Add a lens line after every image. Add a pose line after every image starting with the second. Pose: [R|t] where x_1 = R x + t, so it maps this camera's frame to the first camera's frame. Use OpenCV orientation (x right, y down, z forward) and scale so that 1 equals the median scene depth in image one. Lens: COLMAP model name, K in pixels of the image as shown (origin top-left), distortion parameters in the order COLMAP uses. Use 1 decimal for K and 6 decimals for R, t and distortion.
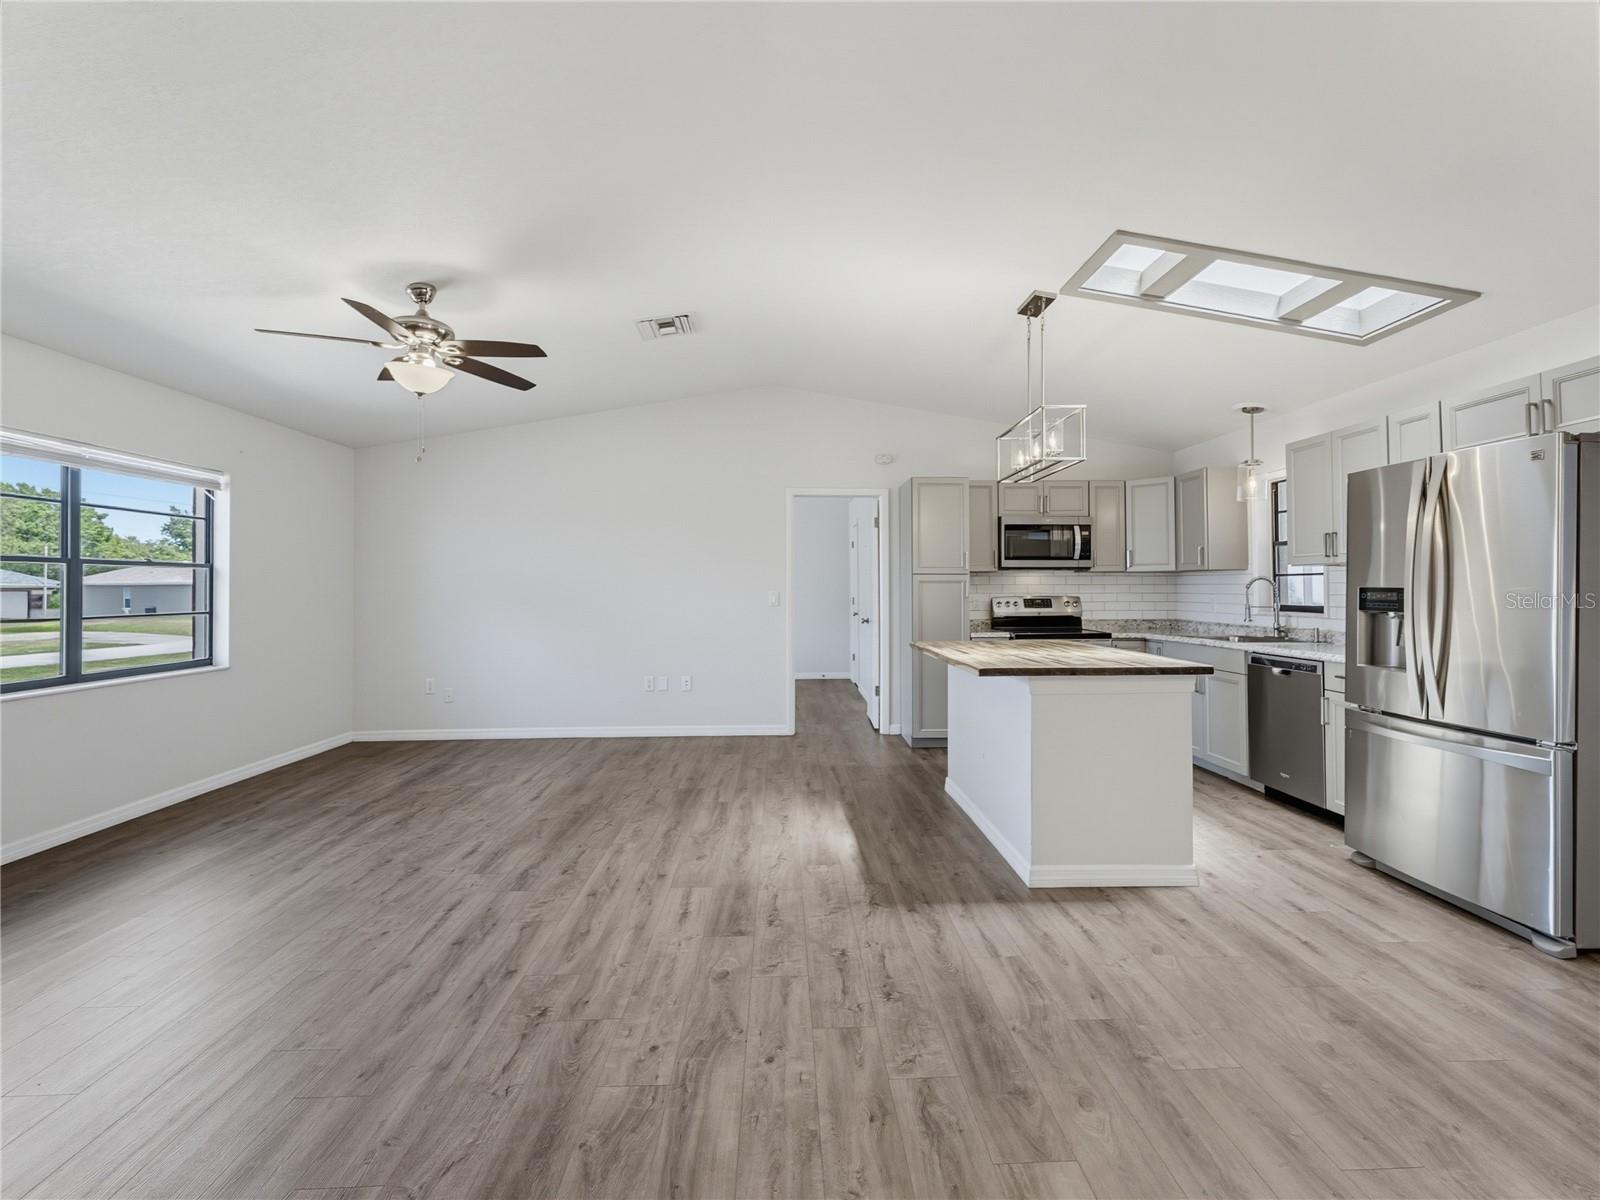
lens RADIAL K [[726.0, 0, 805.7], [0, 726.0, 575.8], [0, 0, 1]] dist [-0.002299, -0.000057]
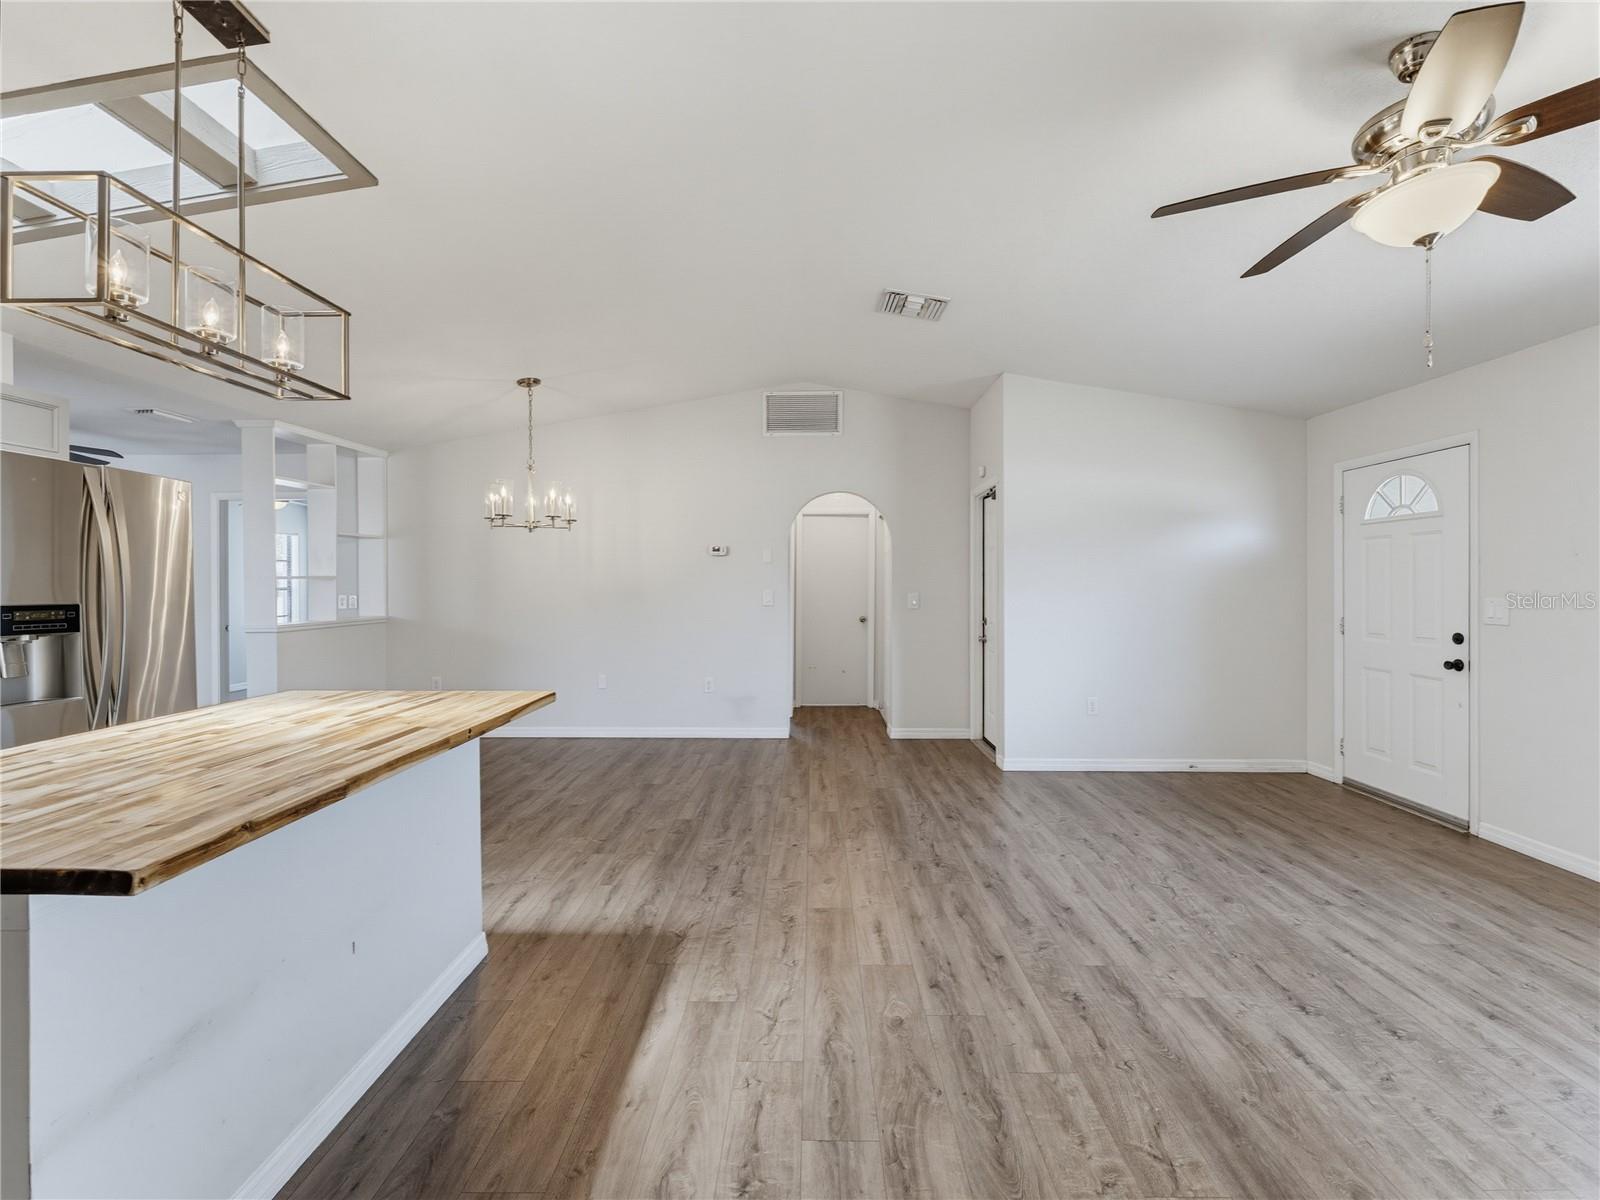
lens RADIAL K [[726.0, 0, 805.2], [0, 726.0, 585.9], [0, 0, 1]] dist [-0.002299, -0.000057]
pose [[-0.998877, 0.006784, 0.046883, -0.089593], [0.005997, 0.999839, -0.016908, 0.012241], [-0.046990, -0.016608, -0.998757, 1.532630]]
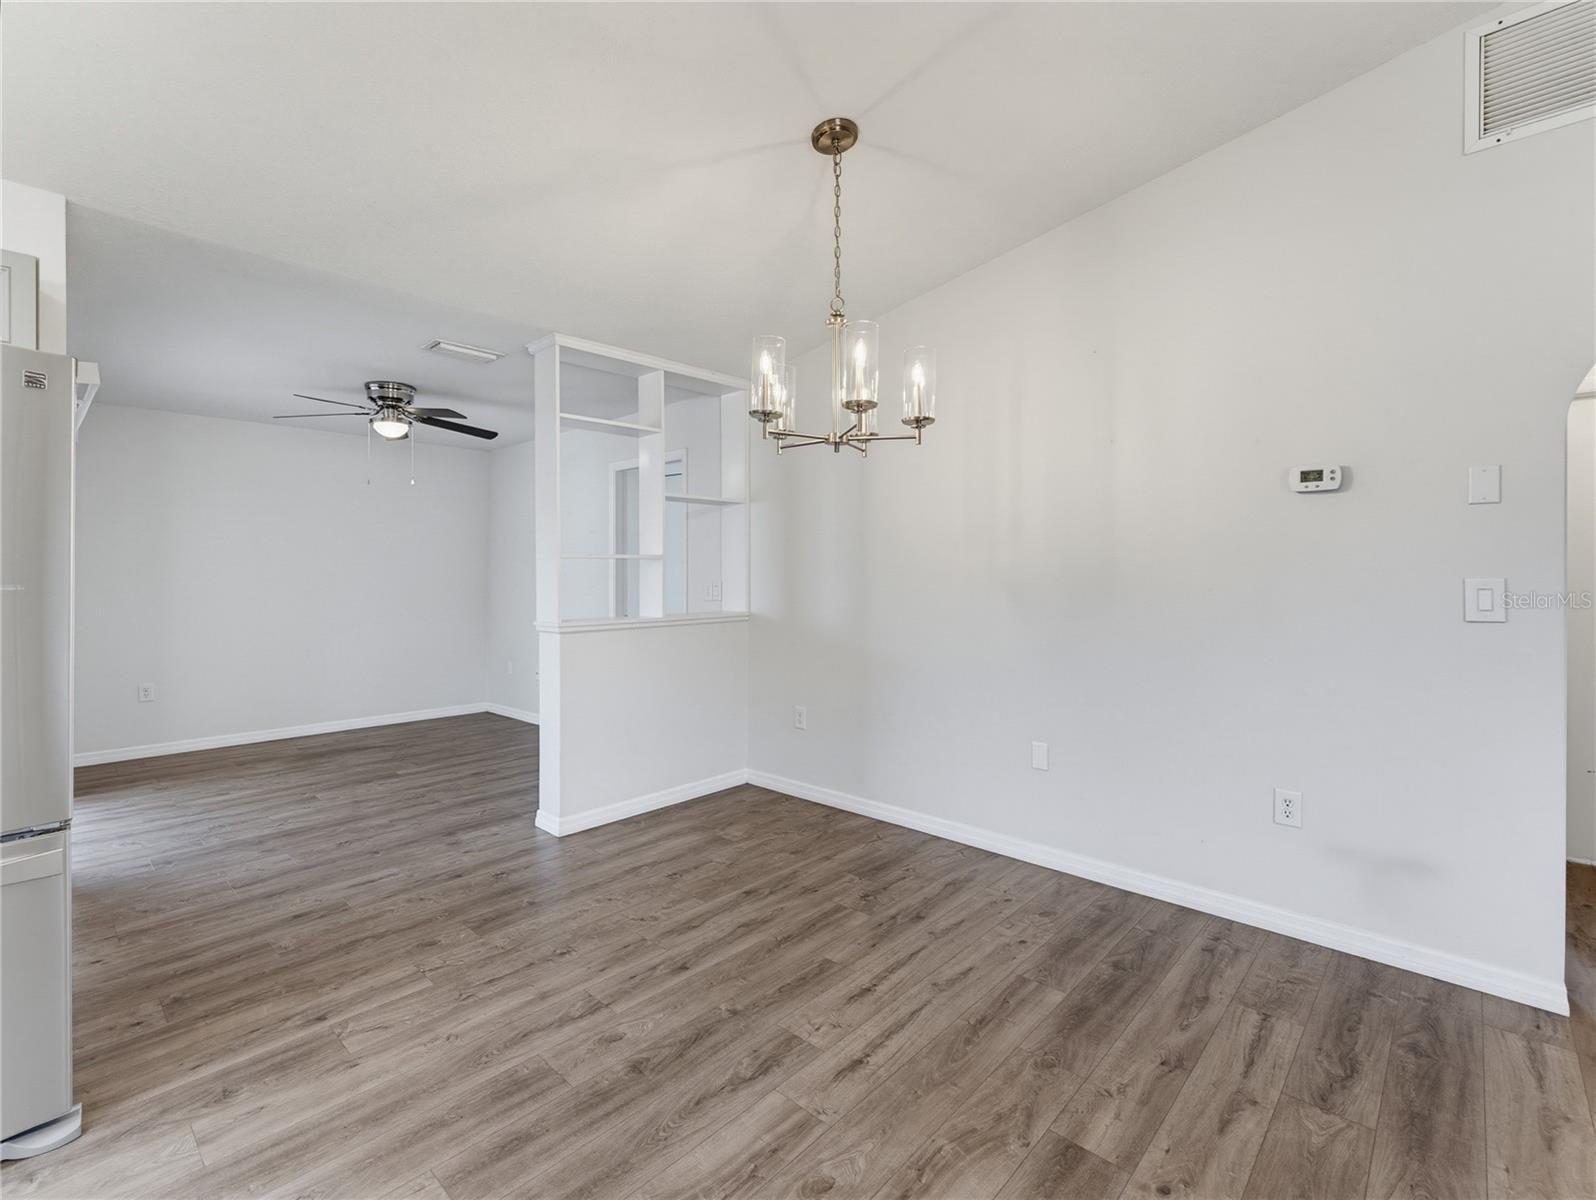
lens RADIAL K [[729.7, 0, 807.2], [0, 729.7, 570.2], [0, 0, 1]] dist [-0.003348, 0.001297]
pose [[-0.710935, 0.007507, 0.703217, 0.052510], [-0.006884, 0.999821, -0.017633, 0.001376], [-0.703224, -0.017377, -0.710756, 0.674208]]
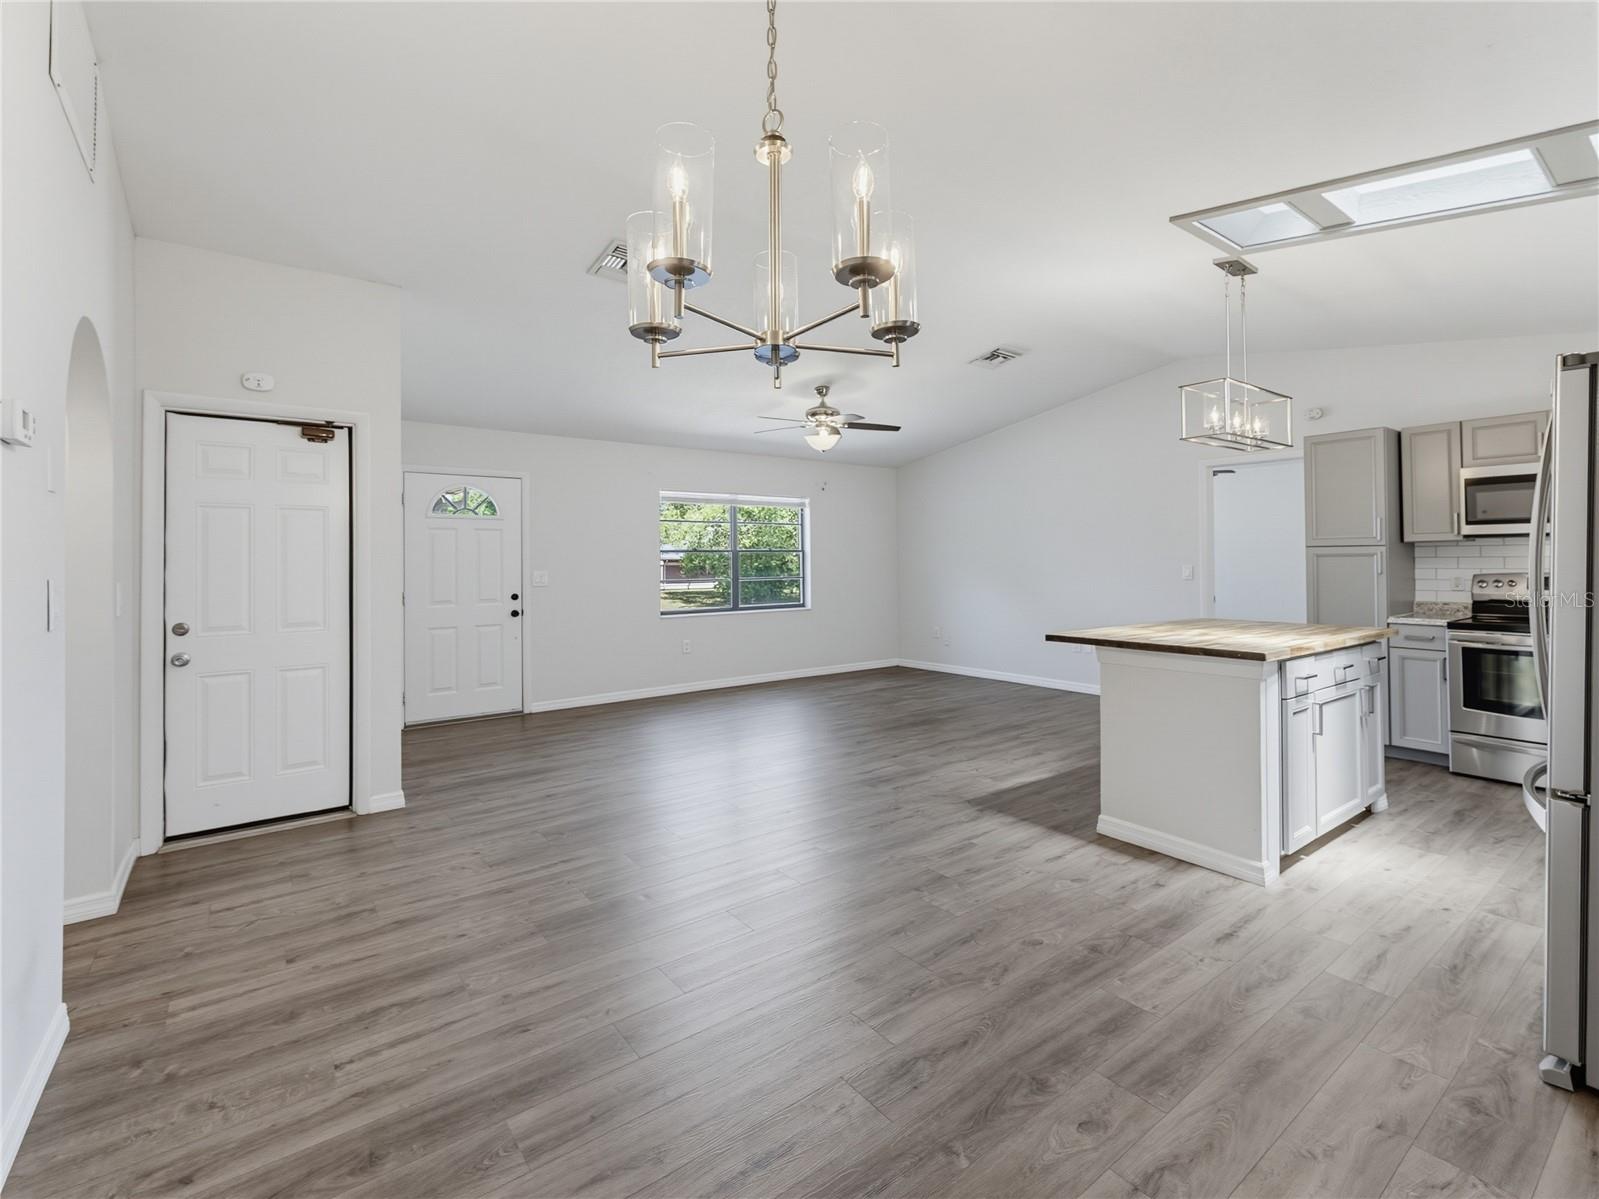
lens RADIAL K [[725.5, 0, 801.9], [0, 725.5, 551.8], [0, 0, 1]] dist [-0.002299, -0.000057]
pose [[0.572093, -0.012644, -0.820091, 0.814972], [0.021854, 0.999761, -0.000169, -0.015081], [0.819898, -0.017825, 0.572233, -0.015950]]
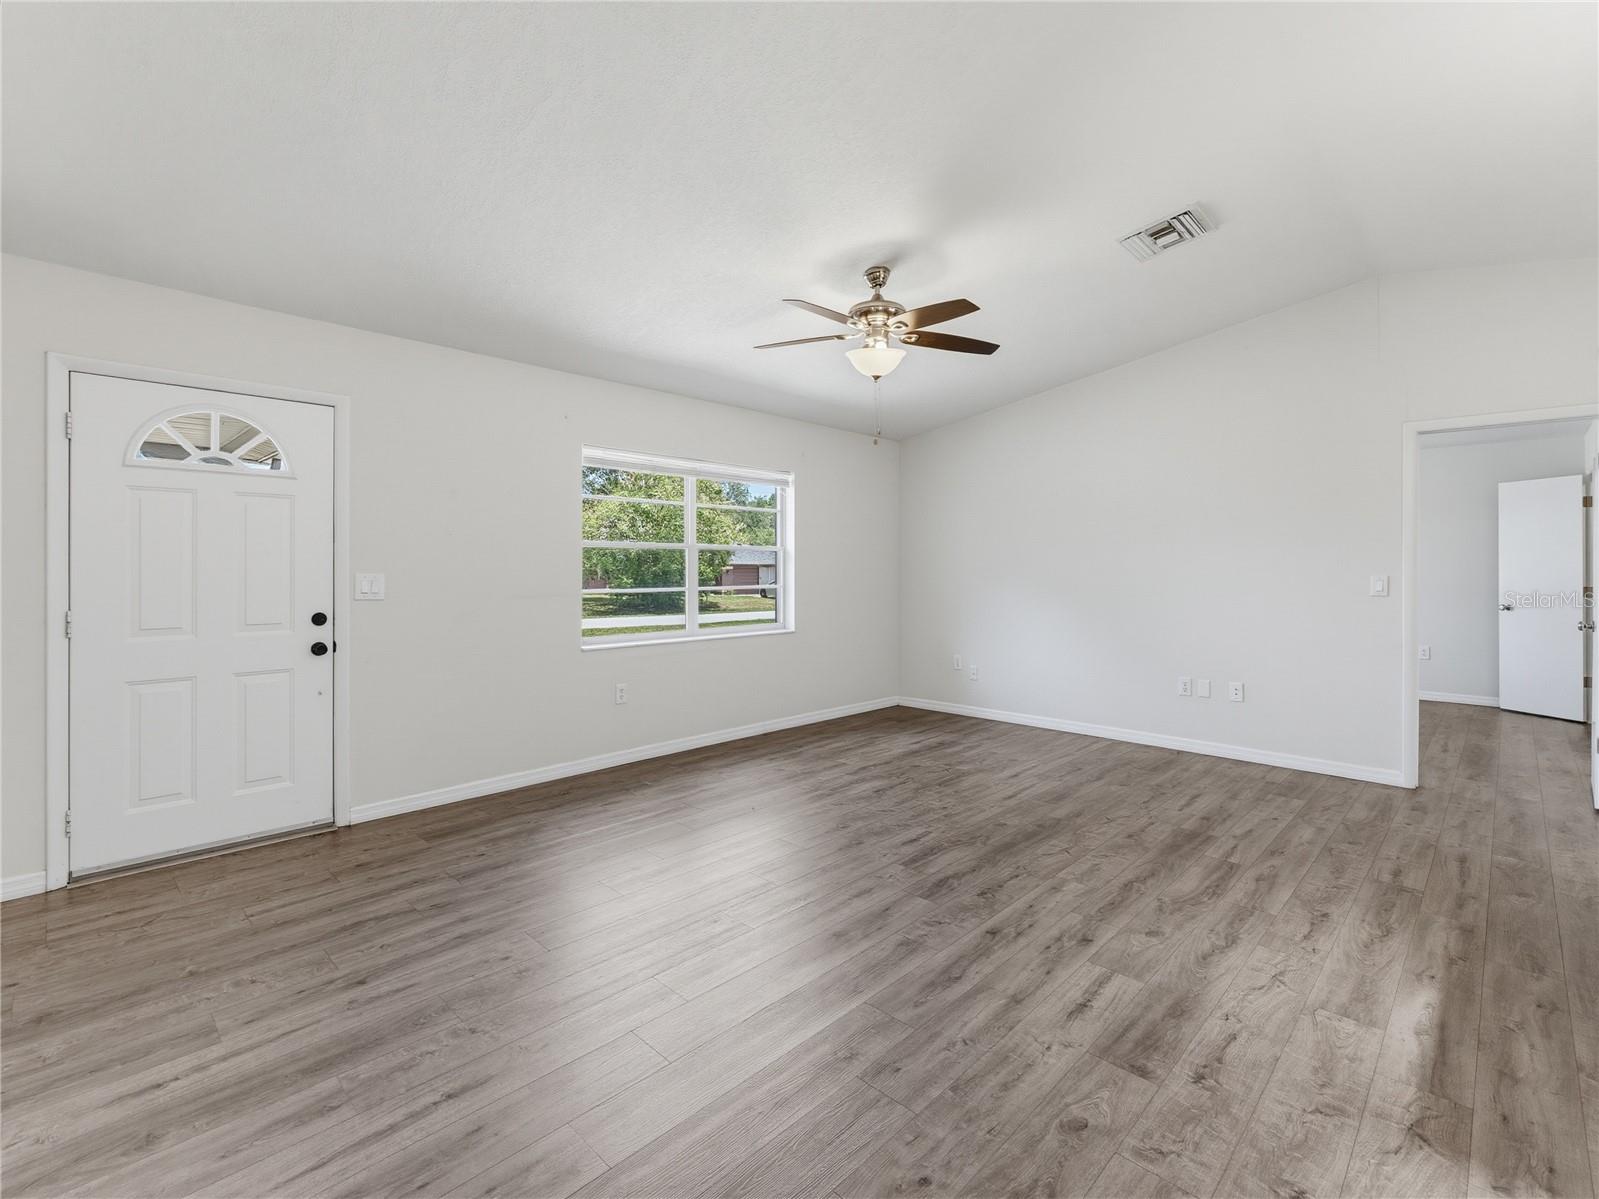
lens RADIAL K [[725.5, 0, 801.0], [0, 725.5, 570.7], [0, 0, 1]] dist [-0.002299, -0.000057]
pose [[0.688431, 0.009689, -0.725237, 0.132563], [0.006785, 0.999781, 0.019797, -0.001311], [0.725270, -0.018550, 0.688214, 0.215582]]
